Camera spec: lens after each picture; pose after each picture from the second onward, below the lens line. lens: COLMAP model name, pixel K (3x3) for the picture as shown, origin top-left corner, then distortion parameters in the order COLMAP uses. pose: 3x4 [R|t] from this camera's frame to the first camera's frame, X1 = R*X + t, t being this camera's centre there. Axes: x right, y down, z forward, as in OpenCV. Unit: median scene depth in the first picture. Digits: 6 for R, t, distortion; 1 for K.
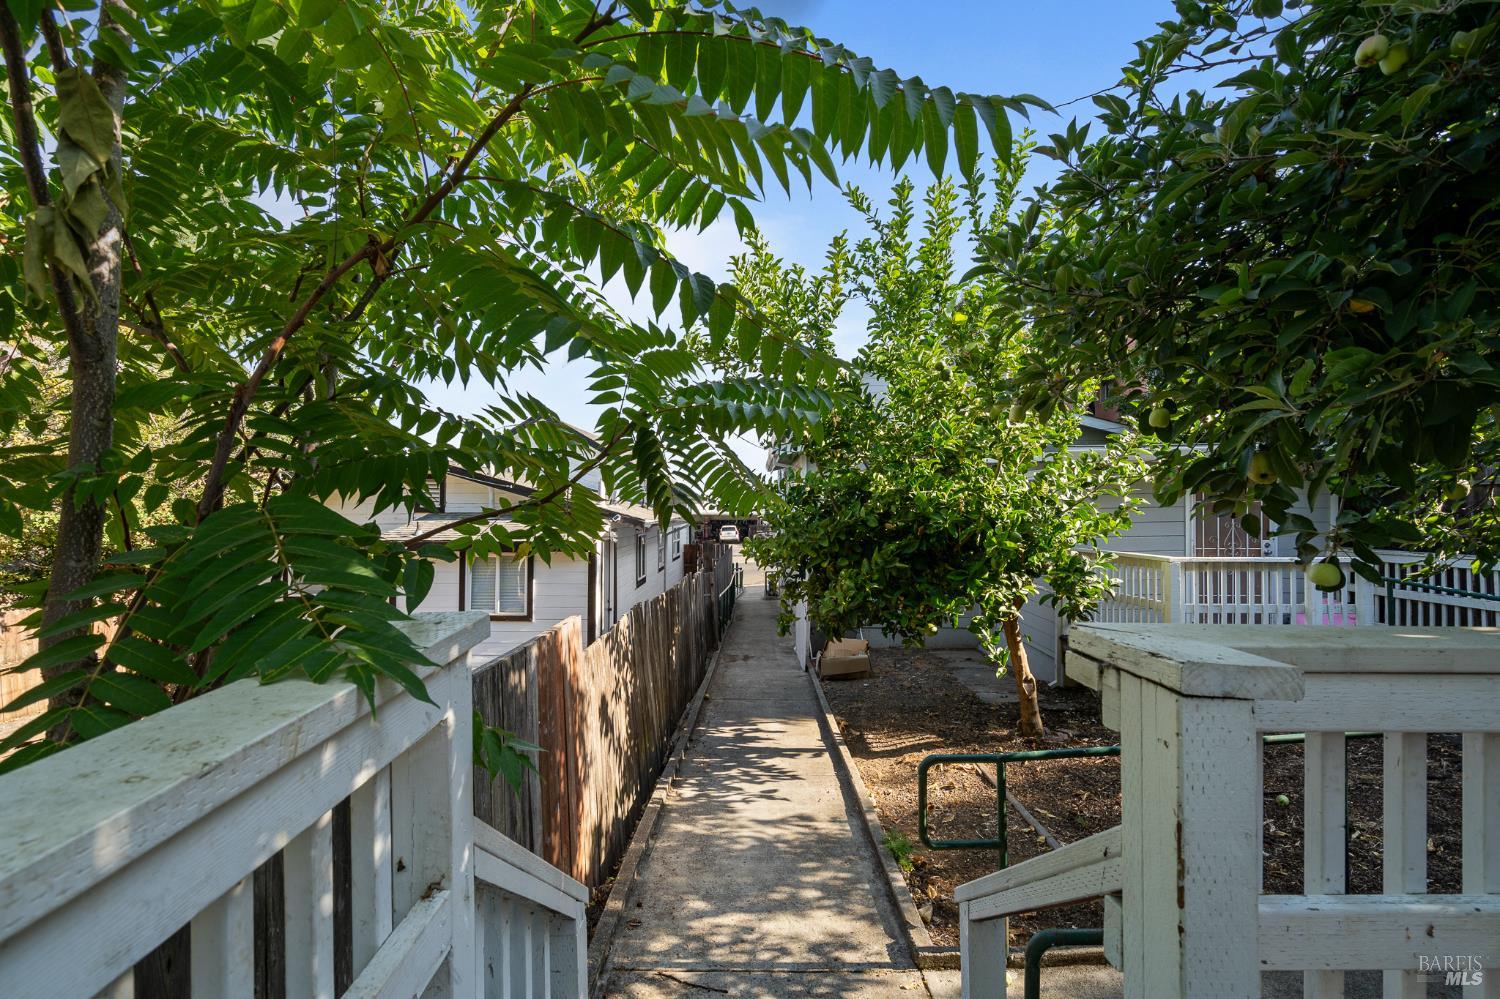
lens RADIAL K [[672.8, 0, 750.0], [0, 672.8, 499.5], [0, 0, 1]] dist [-0.001467, -0.000070]
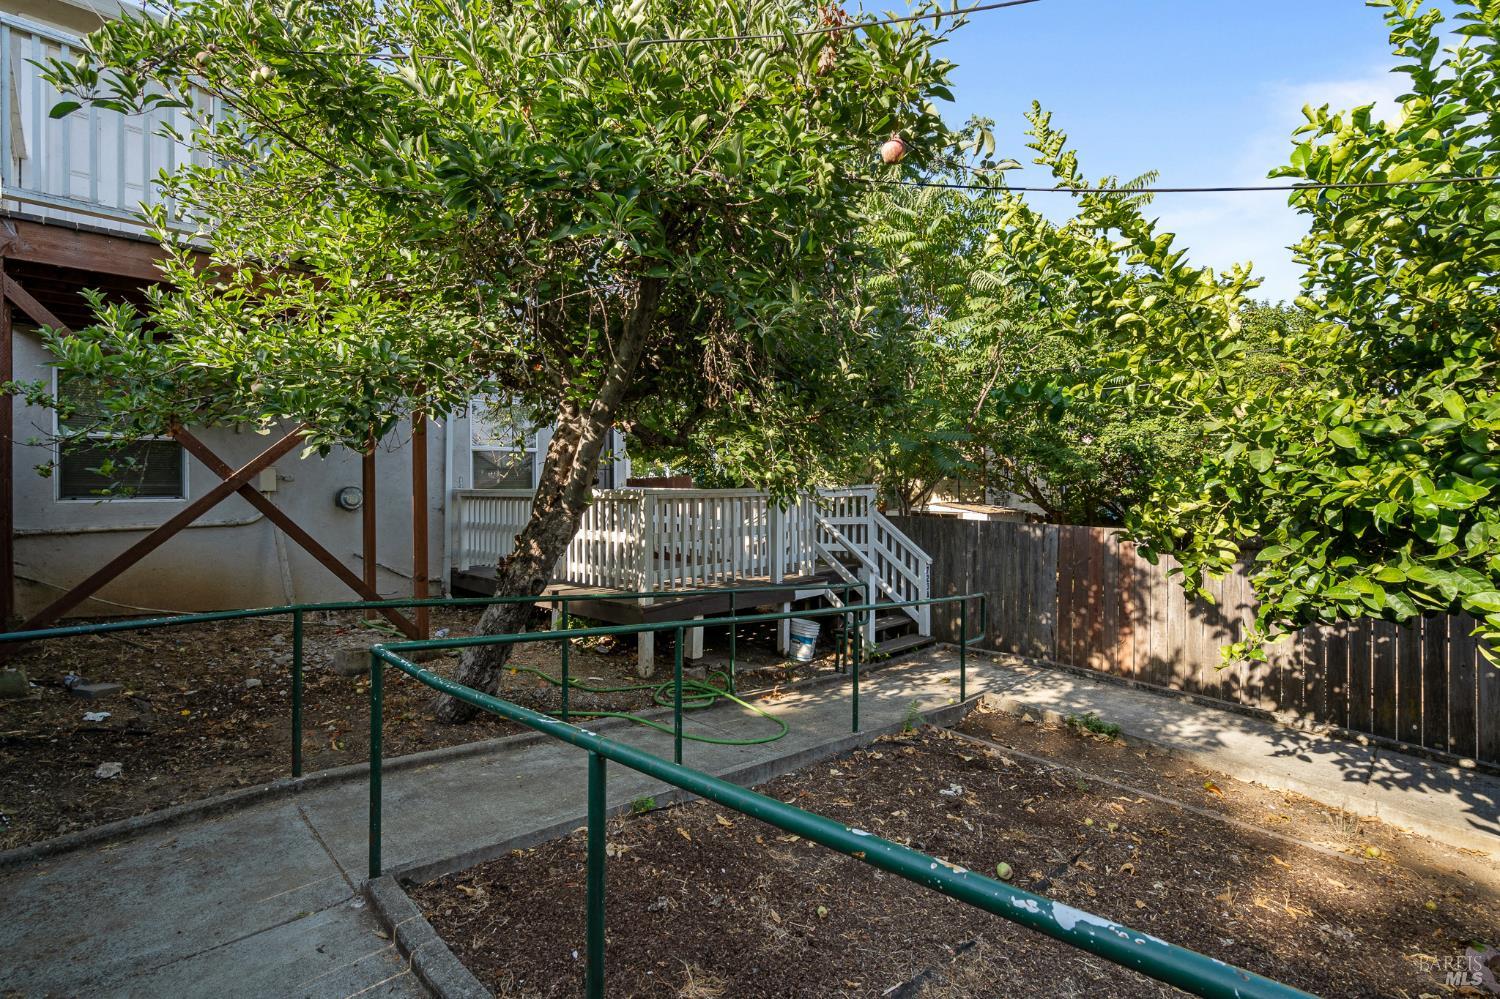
lens RADIAL K [[692.9, 0, 751.5], [0, 692.9, 485.0], [0, 0, 1]] dist [-0.001080, -0.000122]
pose [[-0.692783, 0.005560, -0.721125, 1.129678], [0.011723, 0.999925, -0.003552, 0.039998], [0.721051, -0.010914, -0.692796, 0.996954]]
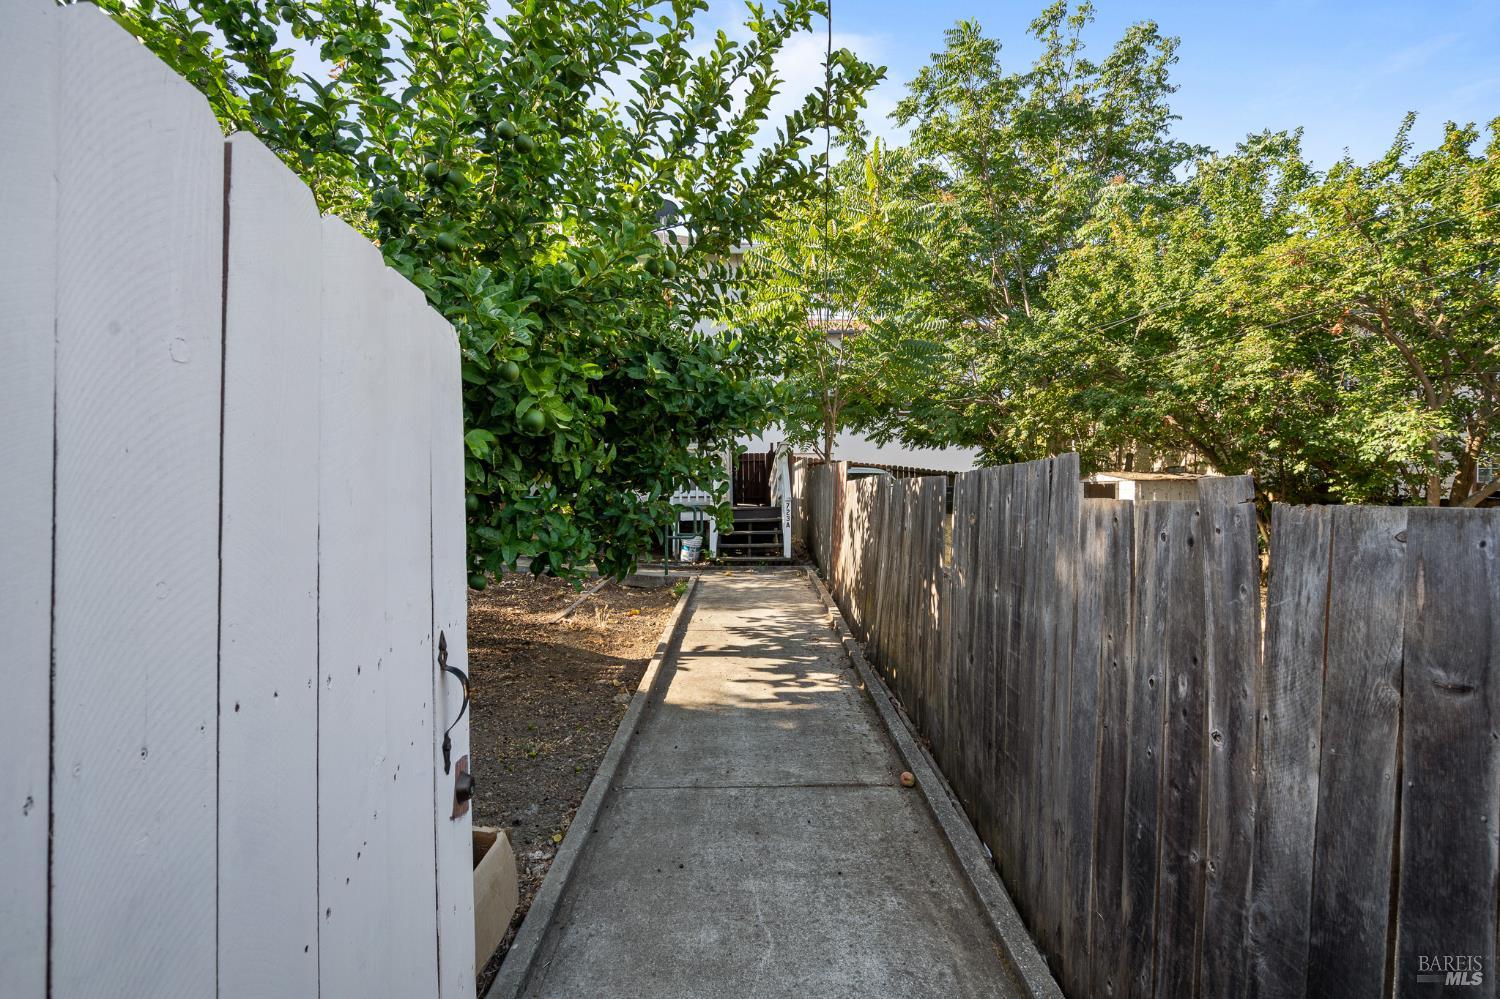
lens RADIAL K [[672.8, 0, 750.0], [0, 672.8, 499.5], [0, 0, 1]] dist [-0.001467, -0.000070]
pose [[-0.999739, 0.013713, -0.018257, 0.050961], [0.013924, 0.999837, -0.011470, 0.208638], [0.018097, -0.011721, -0.999768, 1.951145]]
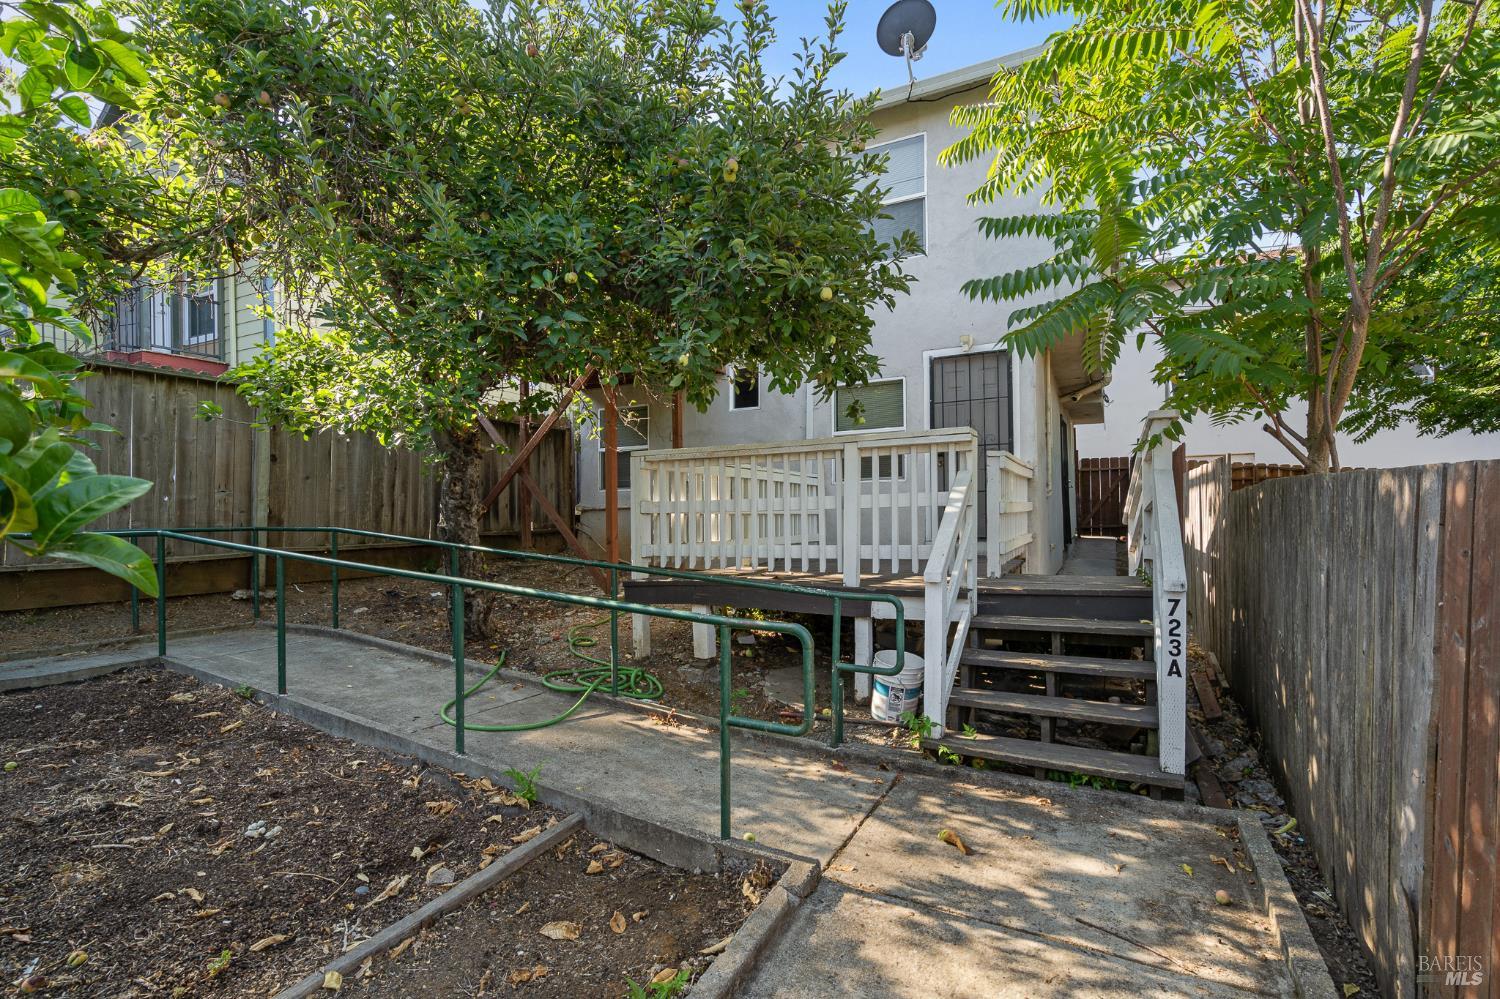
lens RADIAL K [[685.0, 0, 741.7], [0, 685.0, 509.0], [0, 0, 1]] dist [-0.000077, -0.000201]
pose [[-0.882266, 0.025839, 0.470042, -0.029016], [0.012484, 0.999426, -0.031508, 0.143016], [-0.470586, -0.021930, -0.882081, 0.931109]]
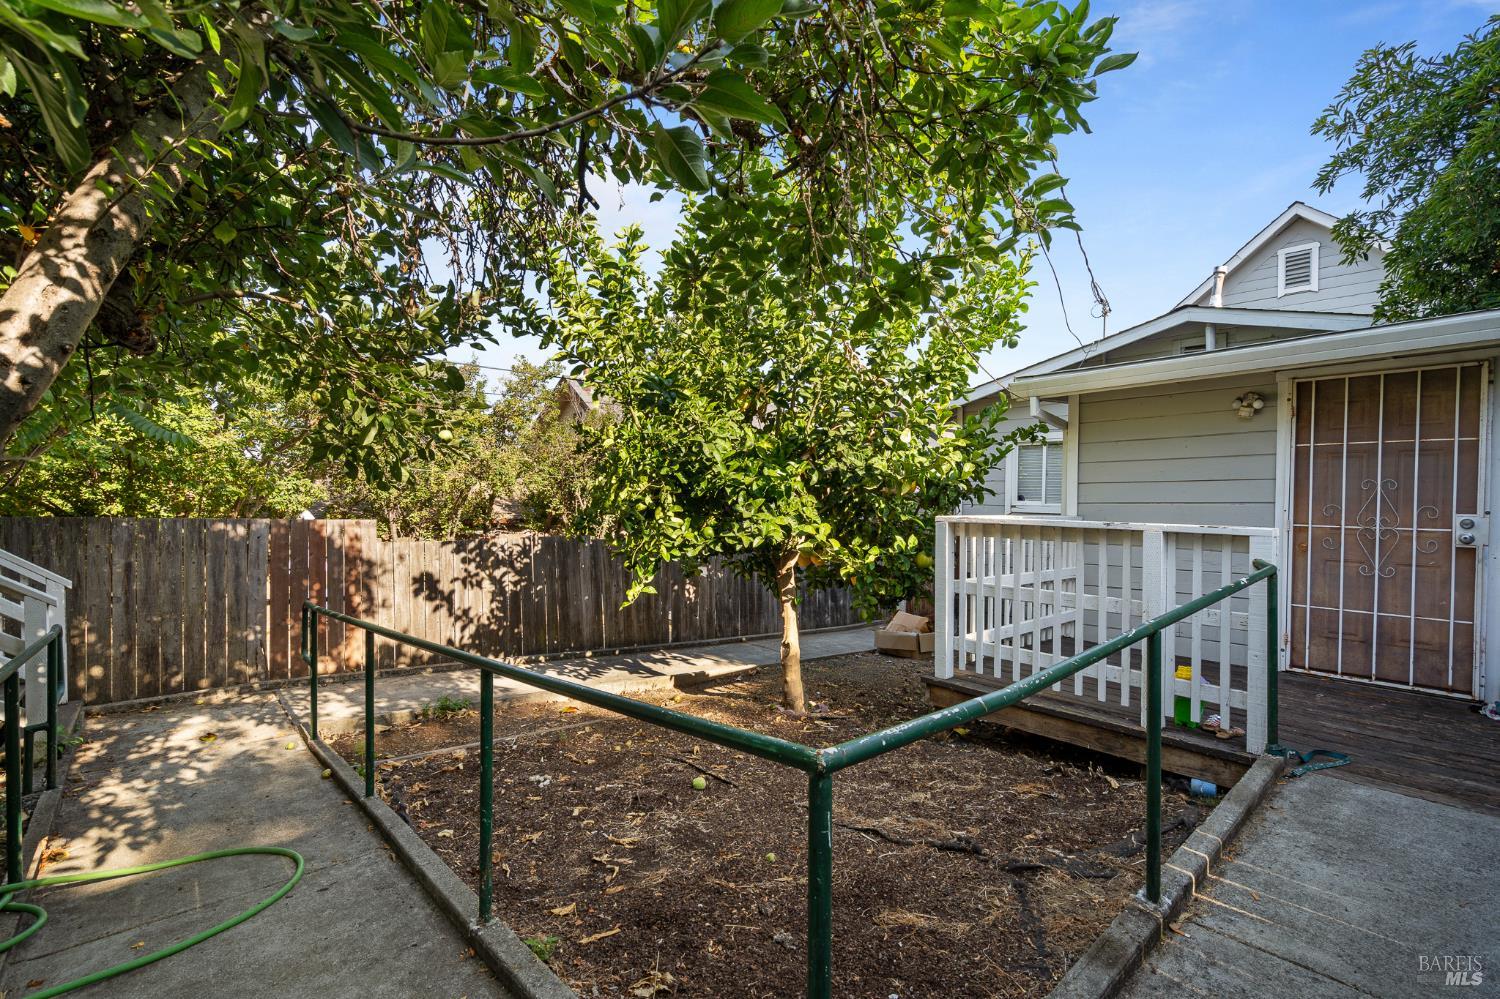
lens RADIAL K [[685.0, 0, 741.7], [0, 685.0, 509.0], [0, 0, 1]] dist [-0.000077, -0.000201]
pose [[0.663290, 0.023076, -0.748007, 1.102827], [-0.000671, 0.999542, 0.030241, 0.065978], [0.748362, -0.019557, 0.663002, 0.375512]]
